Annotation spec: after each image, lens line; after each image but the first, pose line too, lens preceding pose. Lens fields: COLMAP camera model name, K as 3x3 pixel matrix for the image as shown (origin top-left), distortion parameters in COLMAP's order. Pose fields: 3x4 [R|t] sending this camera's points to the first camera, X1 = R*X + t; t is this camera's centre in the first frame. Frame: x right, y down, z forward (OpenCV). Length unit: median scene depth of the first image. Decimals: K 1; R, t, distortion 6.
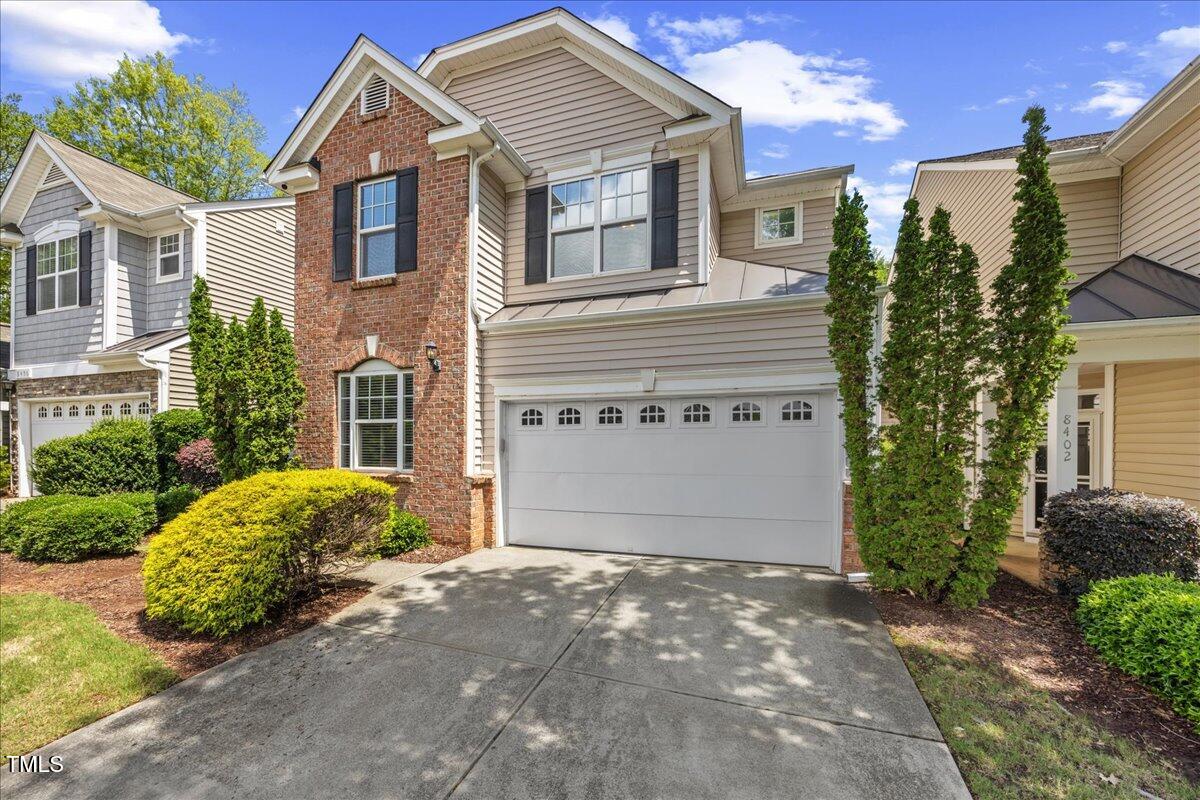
lens RADIAL K [[478.1, 0, 611.4], [0, 478.1, 441.7], [0, 0, 1]] dist [-0.004025, -0.000234]
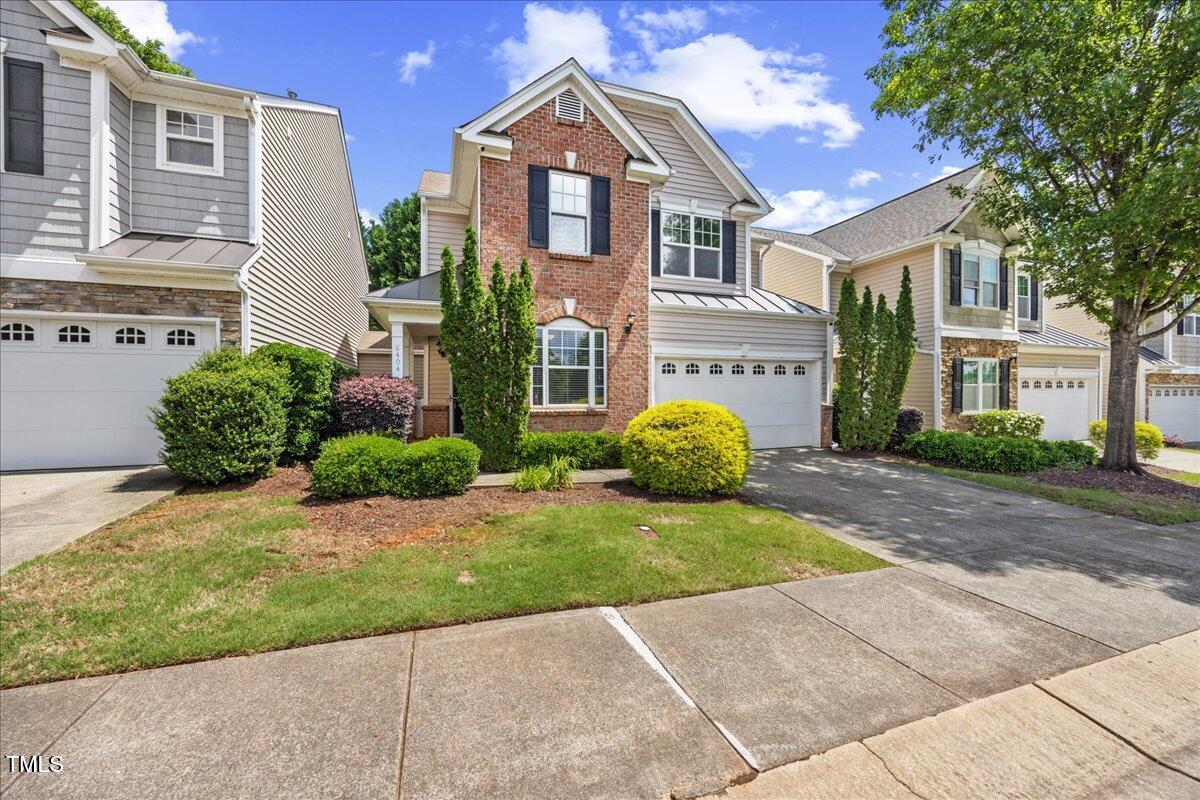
lens RADIAL K [[458.7, 0, 608.8], [0, 458.7, 391.8], [0, 0, 1]] dist [-0.004403, -0.000193]
pose [[0.774853, -0.000594, 0.632141, -1.180086], [0.000177, 1.000000, 0.000722, 0.020593], [-0.632141, -0.000447, 0.774853, 0.006962]]
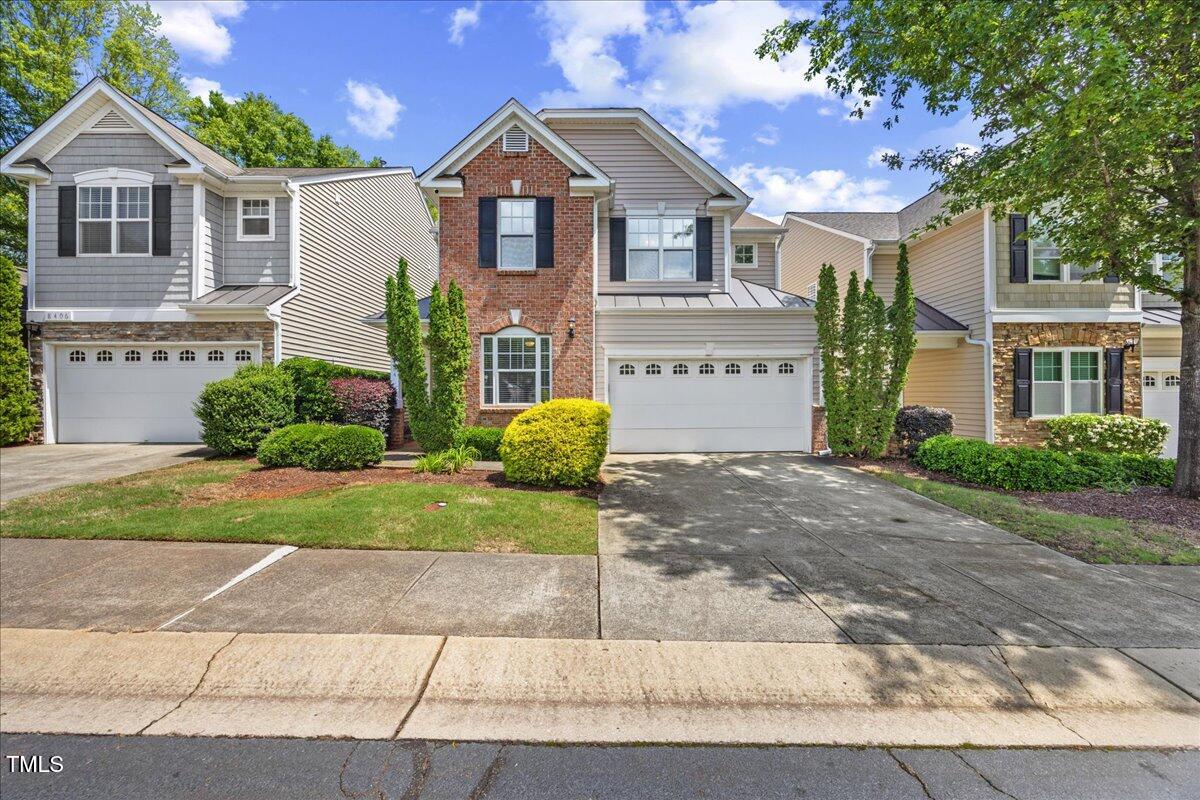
lens RADIAL K [[457.6, 0, 605.0], [0, 457.6, 392.0], [0, 0, 1]] dist [-0.005692, 0.000329]
pose [[0.941864, 0.000729, 0.335994, -0.705764], [0.002938, 0.999942, -0.010406, 0.035914], [-0.335982, 0.010788, 0.941807, -0.355314]]
